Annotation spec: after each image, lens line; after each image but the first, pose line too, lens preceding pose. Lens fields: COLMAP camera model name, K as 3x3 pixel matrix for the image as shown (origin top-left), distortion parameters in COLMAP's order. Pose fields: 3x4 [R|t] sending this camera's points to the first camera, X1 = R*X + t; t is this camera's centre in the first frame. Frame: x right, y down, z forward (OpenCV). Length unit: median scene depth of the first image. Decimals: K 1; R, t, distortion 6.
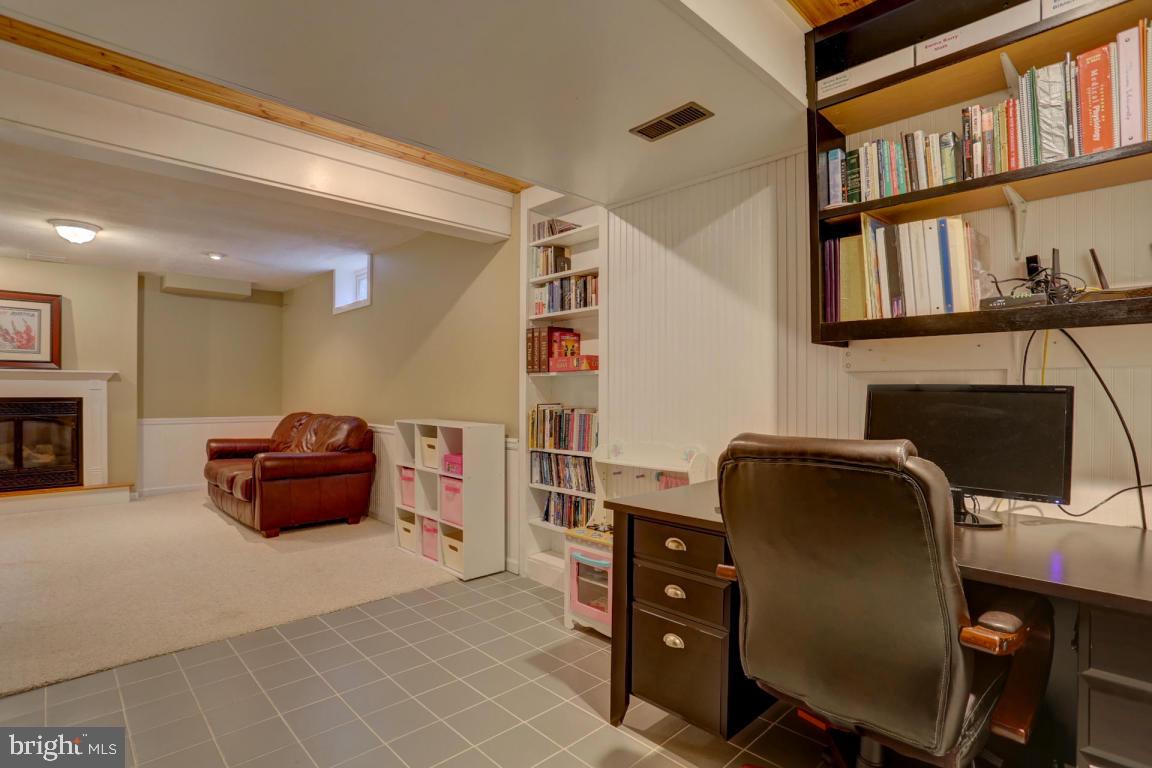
lens RADIAL K [[566.5, 0, 580.4], [0, 566.5, 388.8], [0, 0, 1]] dist [-0.076154, 0.032791]
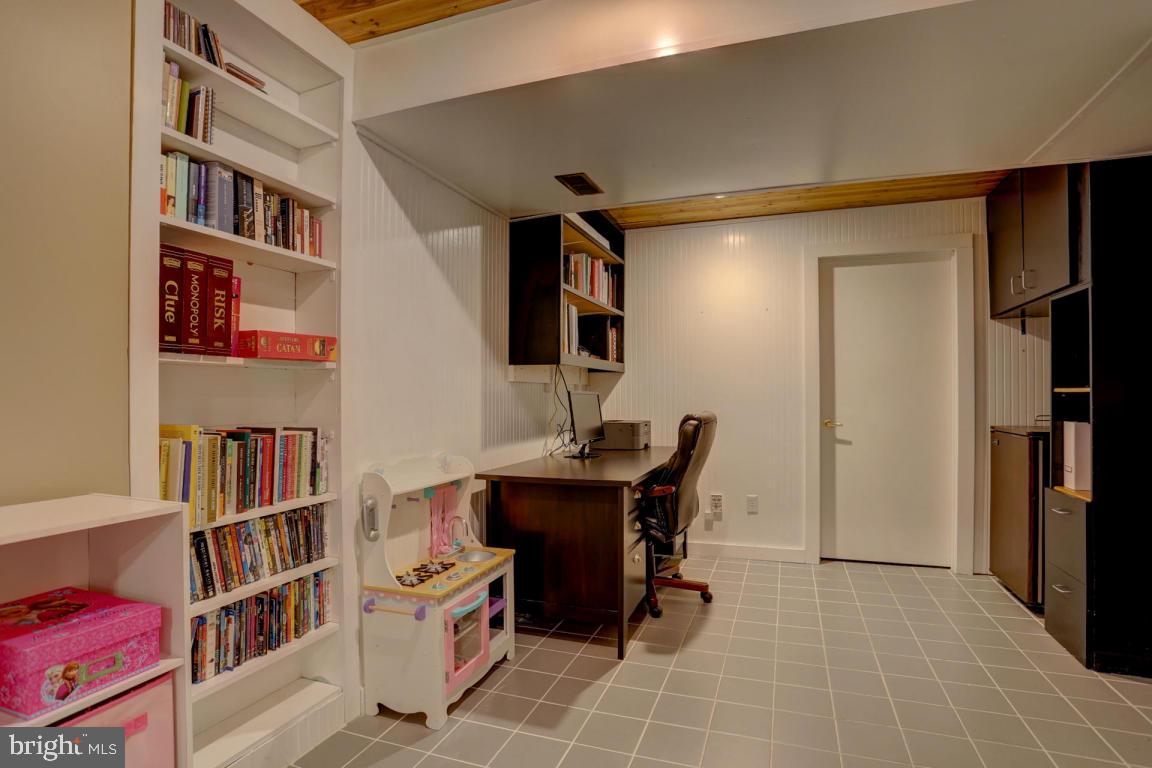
lens RADIAL K [[566.5, 0, 580.4], [0, 566.5, 388.8], [0, 0, 1]] dist [-0.076154, 0.032791]
pose [[-0.425905, 0.008272, 0.904730, -0.612496], [-0.003440, 0.999936, -0.010762, 0.002254], [-0.904761, -0.007696, -0.425849, 0.946842]]
